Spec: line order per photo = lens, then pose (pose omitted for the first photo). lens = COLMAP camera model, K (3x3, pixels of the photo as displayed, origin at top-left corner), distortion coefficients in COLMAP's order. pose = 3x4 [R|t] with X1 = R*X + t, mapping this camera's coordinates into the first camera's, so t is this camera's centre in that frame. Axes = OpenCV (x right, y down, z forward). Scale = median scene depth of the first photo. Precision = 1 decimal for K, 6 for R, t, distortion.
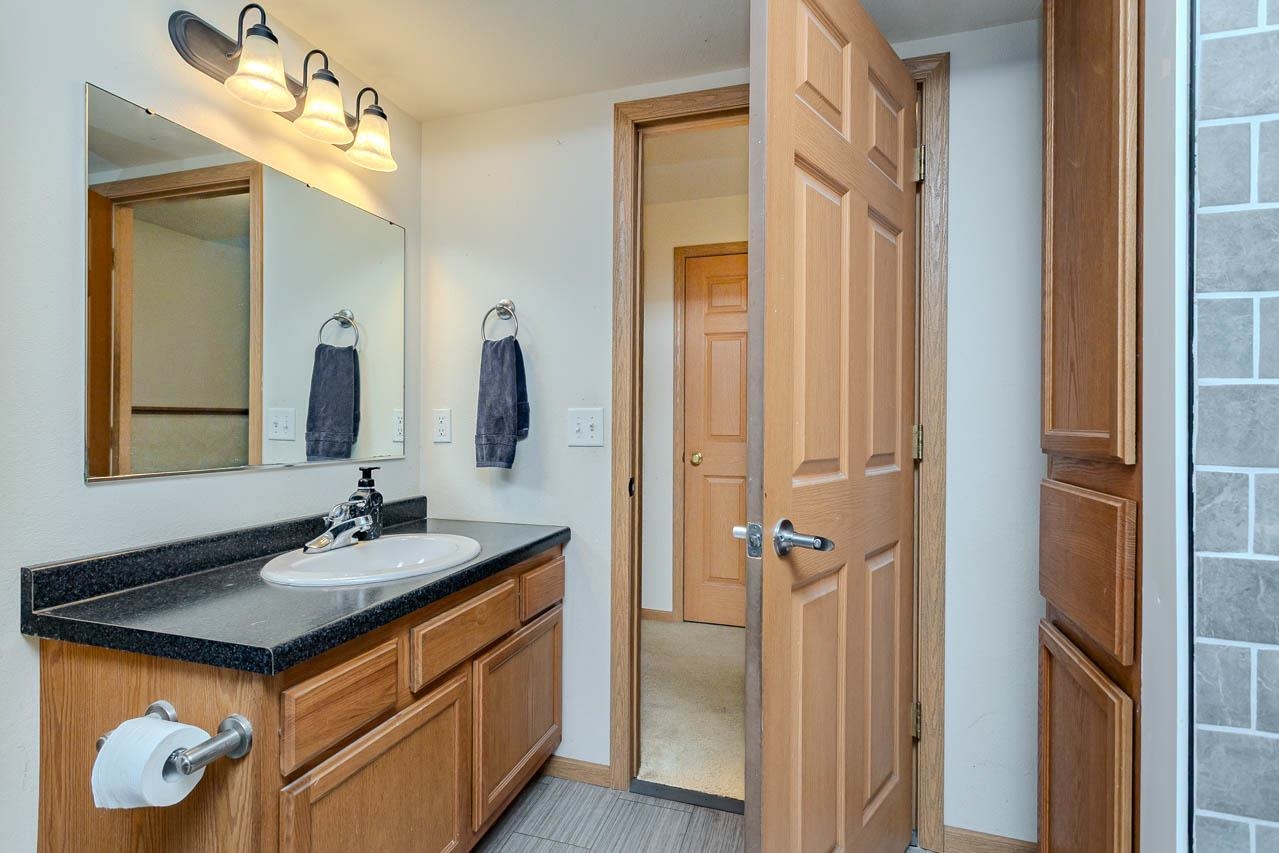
lens RADIAL K [[610.8, 0, 640.7], [0, 610.8, 424.9], [0, 0, 1]] dist [0.001669, 0.000311]
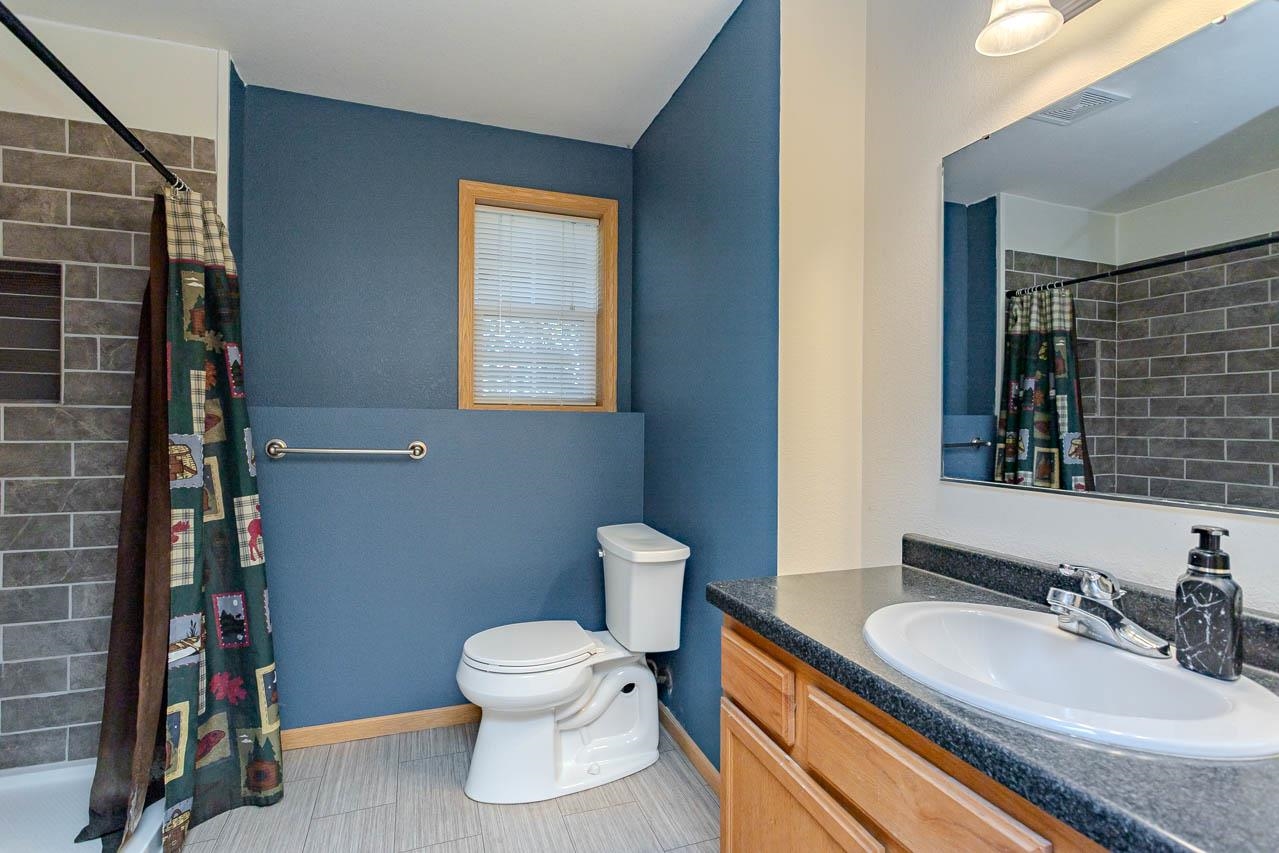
lens RADIAL K [[610.8, 0, 640.7], [0, 610.8, 424.9], [0, 0, 1]] dist [0.001669, 0.000311]
pose [[-0.811720, -0.013320, -0.583894, 0.216378], [-0.007969, 0.999899, -0.011731, -0.003166], [0.583992, -0.004870, -0.811745, 1.117507]]
